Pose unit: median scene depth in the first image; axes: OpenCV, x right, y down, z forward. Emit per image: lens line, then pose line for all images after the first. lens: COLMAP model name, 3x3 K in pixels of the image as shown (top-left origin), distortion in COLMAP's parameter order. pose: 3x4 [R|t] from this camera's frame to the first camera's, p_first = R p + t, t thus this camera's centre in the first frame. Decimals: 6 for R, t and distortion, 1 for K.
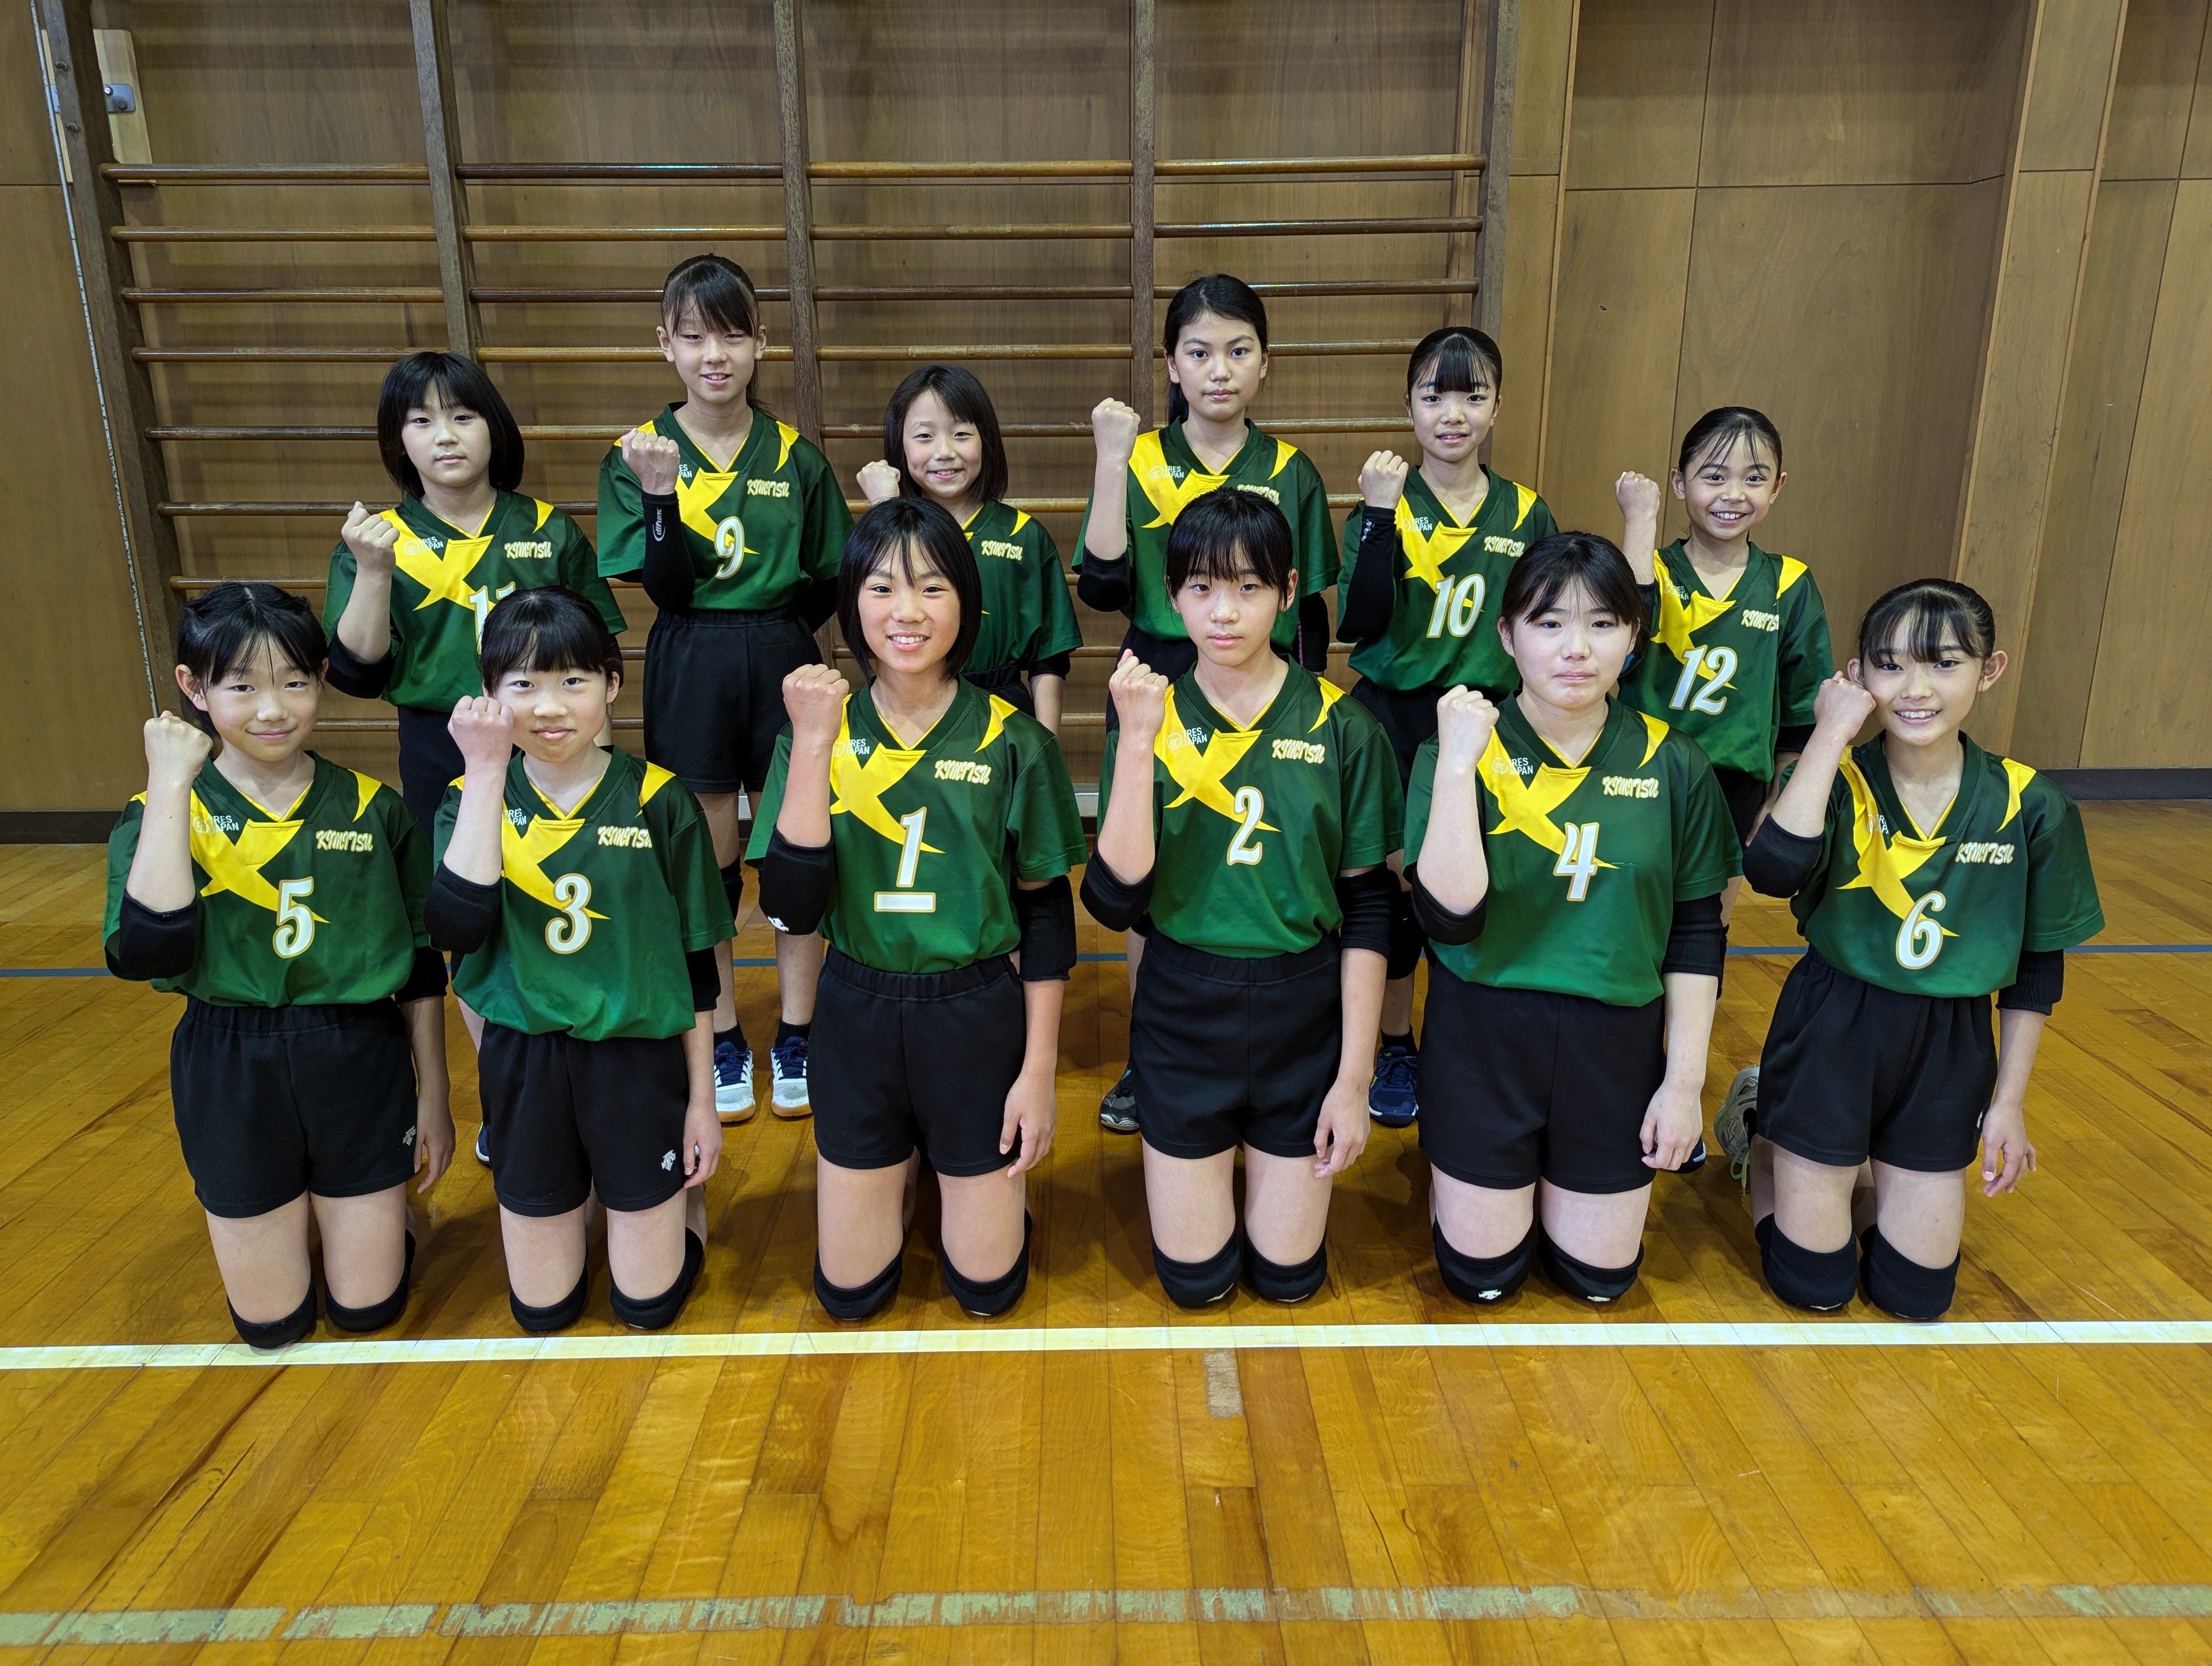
lens RADIAL K [[1542.7, 0, 1106.0], [0, 1542.7, 833.0], [0, 0, 1]] dist [0.064430, -0.047375]
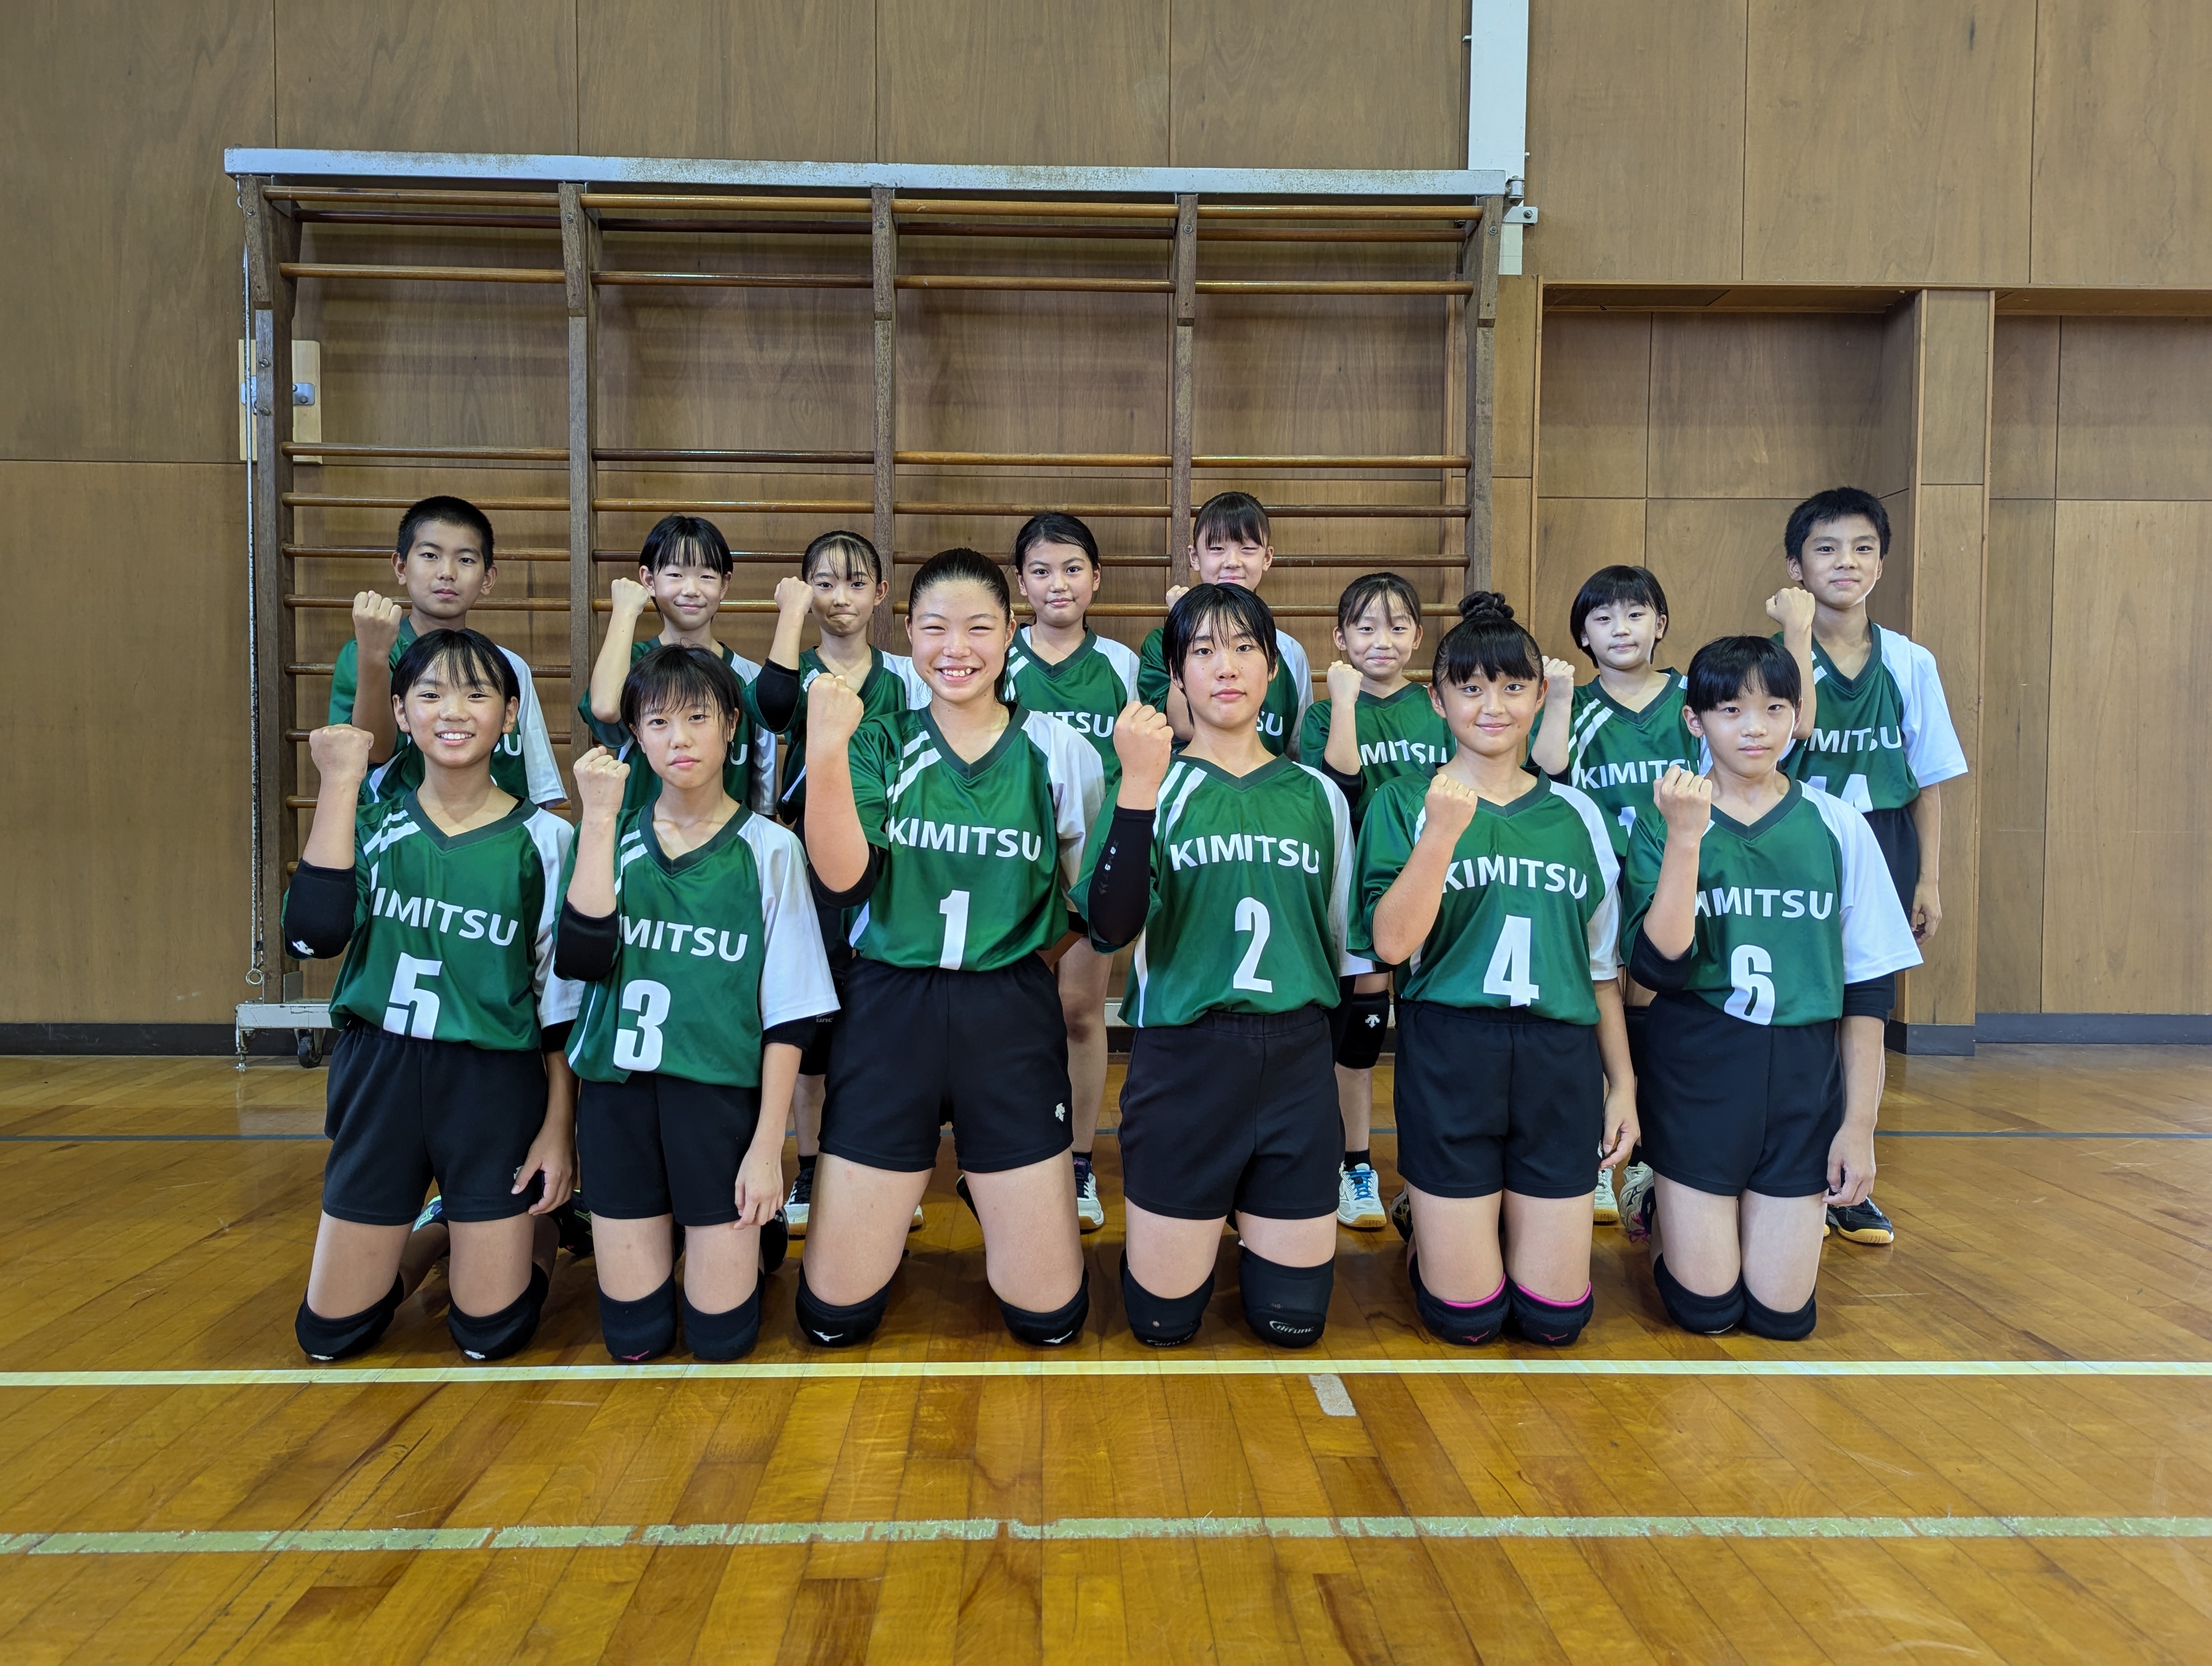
lens RADIAL K [[1542.7, 0, 1106.0], [0, 1542.7, 833.0], [0, 0, 1]] dist [0.064430, -0.047375]
pose [[0.999647, 0.011388, 0.024011, -0.057805], [-0.005437, 0.972057, -0.234681, 0.120230], [-0.026013, 0.234468, 0.971776, -0.066262]]
